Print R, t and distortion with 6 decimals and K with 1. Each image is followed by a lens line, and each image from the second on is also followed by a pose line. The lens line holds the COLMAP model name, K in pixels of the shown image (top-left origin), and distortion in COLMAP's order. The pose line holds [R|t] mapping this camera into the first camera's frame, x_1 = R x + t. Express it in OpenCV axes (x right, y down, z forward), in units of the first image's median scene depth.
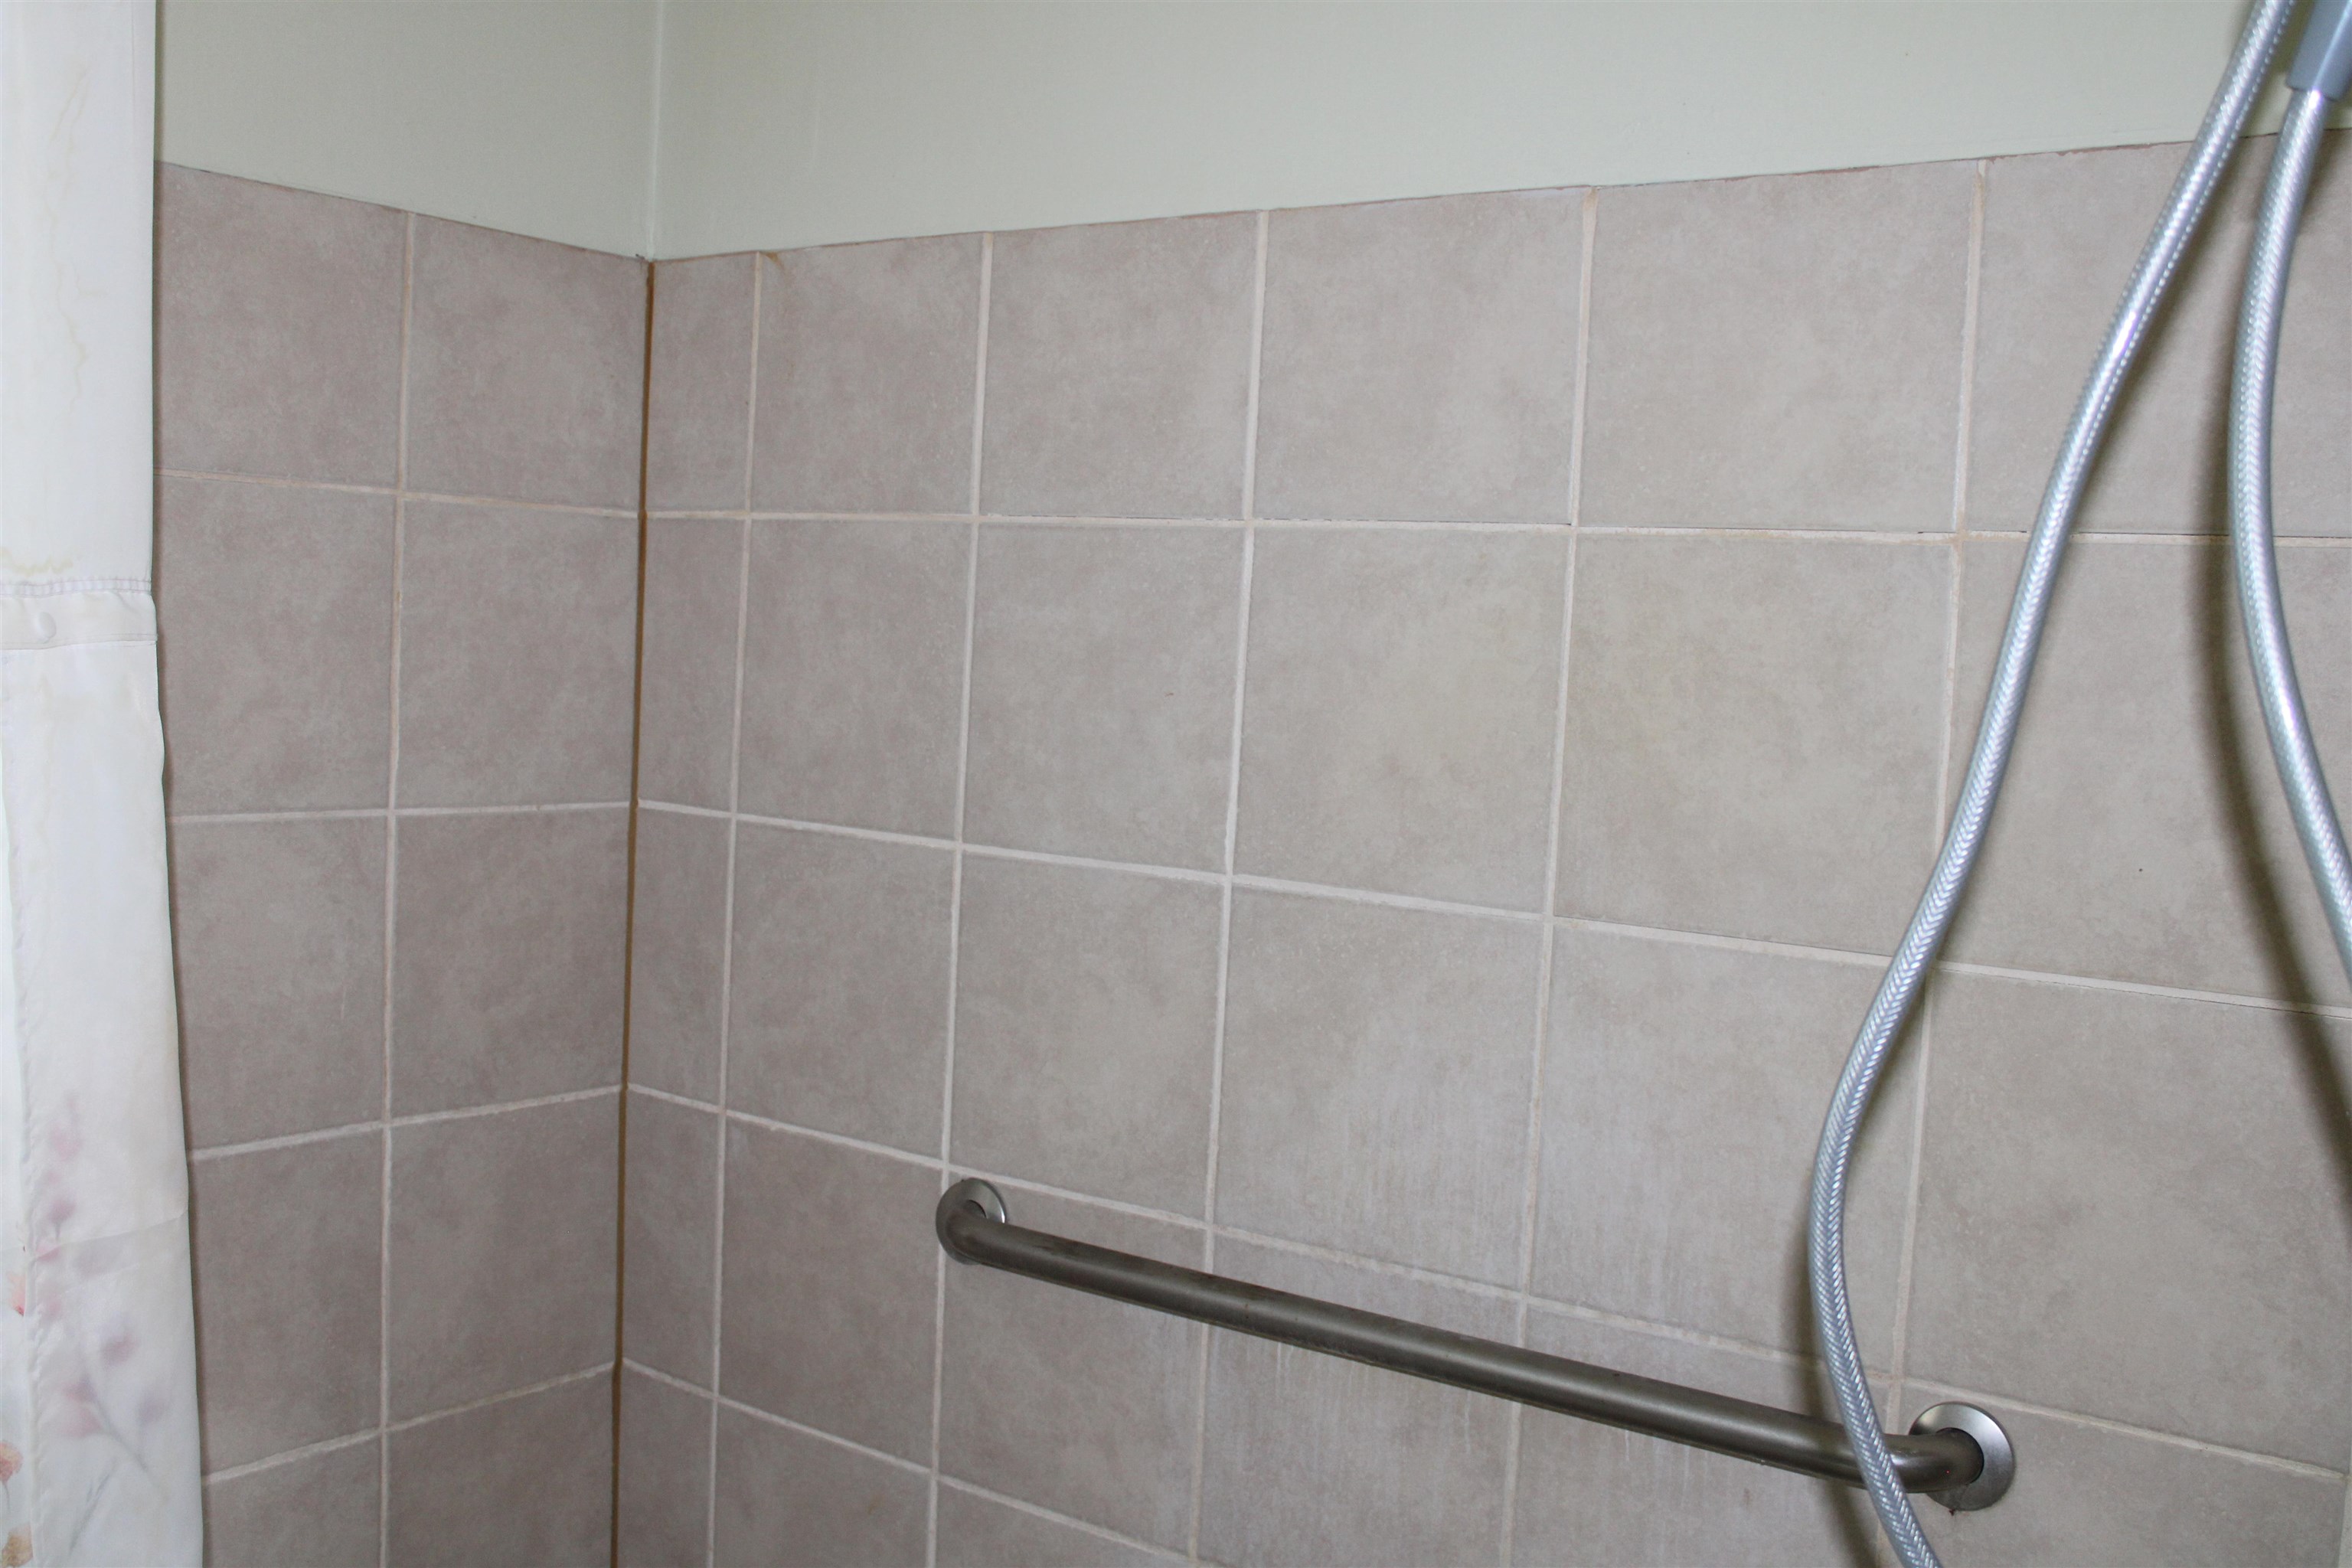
lens RADIAL K [[2318.2, 0, 1166.2], [0, 2318.2, 779.0], [0, 0, 1]] dist [-0.137059, 0.145948]
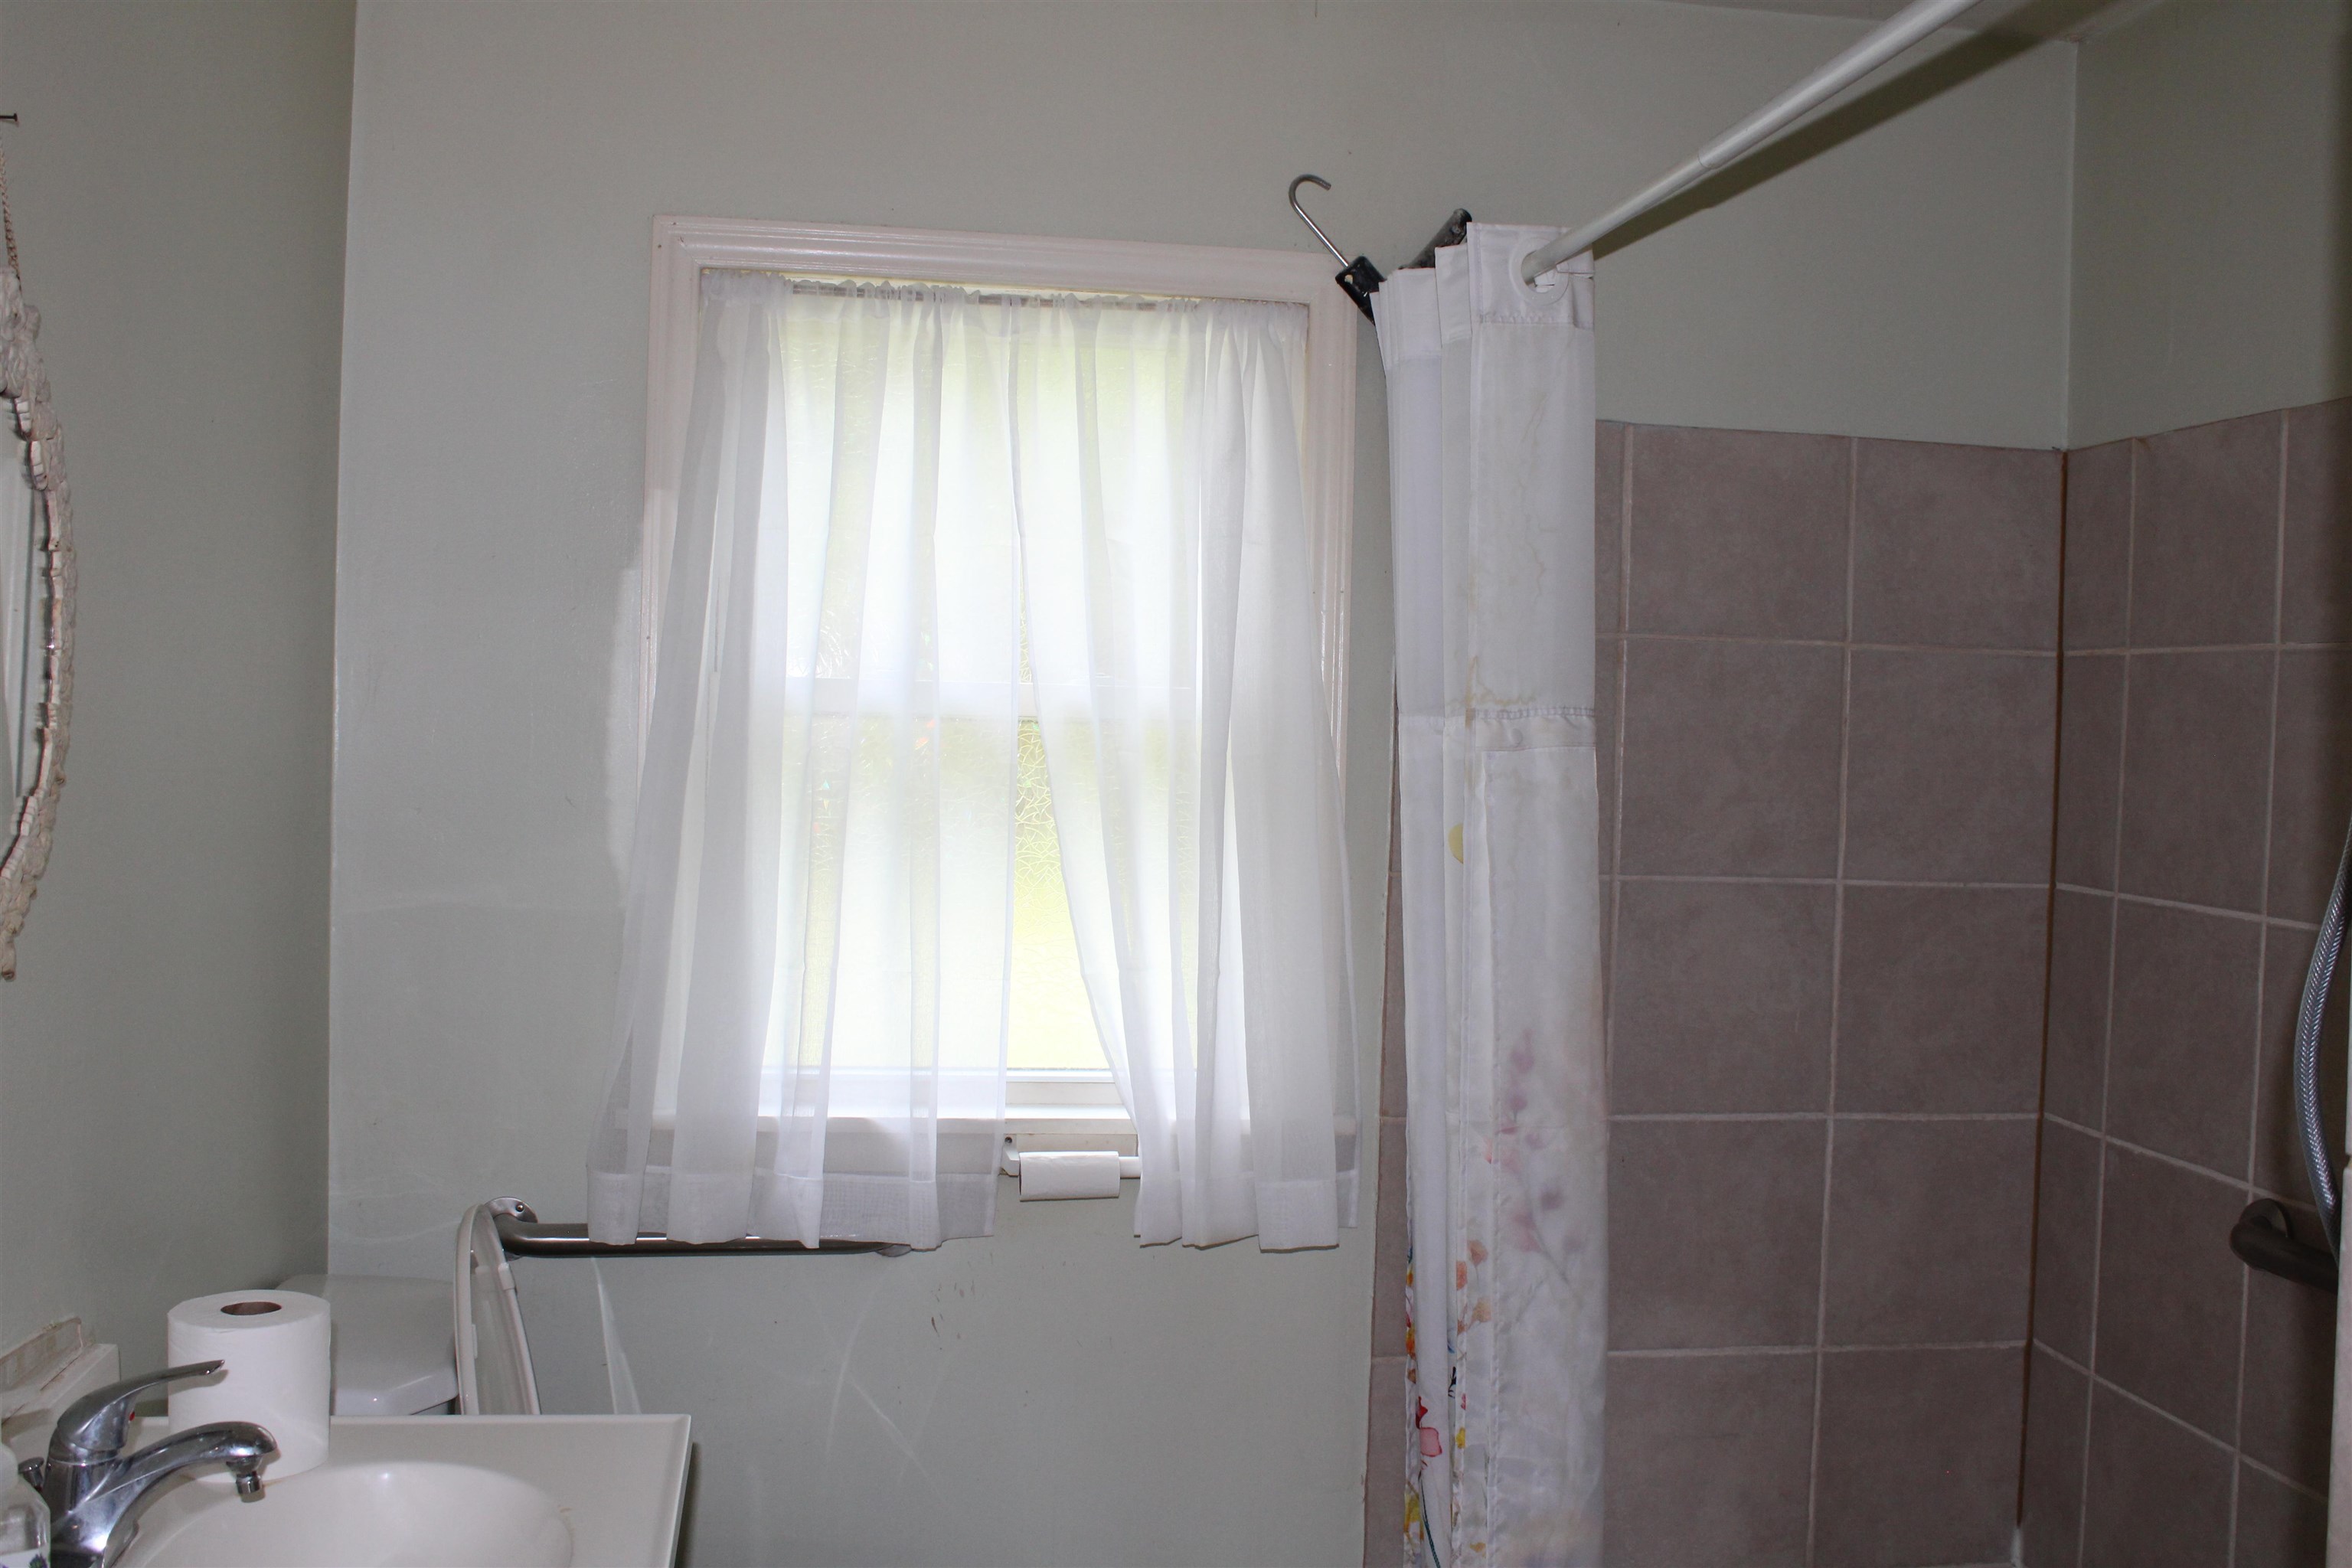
lens RADIAL K [[2318.2, 0, 1166.2], [0, 2318.2, 779.0], [0, 0, 1]] dist [-0.137059, 0.145948]
pose [[0.705605, -0.007701, -0.708563, 0.329901], [-0.038981, 0.998005, -0.049664, 0.035883], [0.707532, 0.062664, 0.703897, -0.226214]]
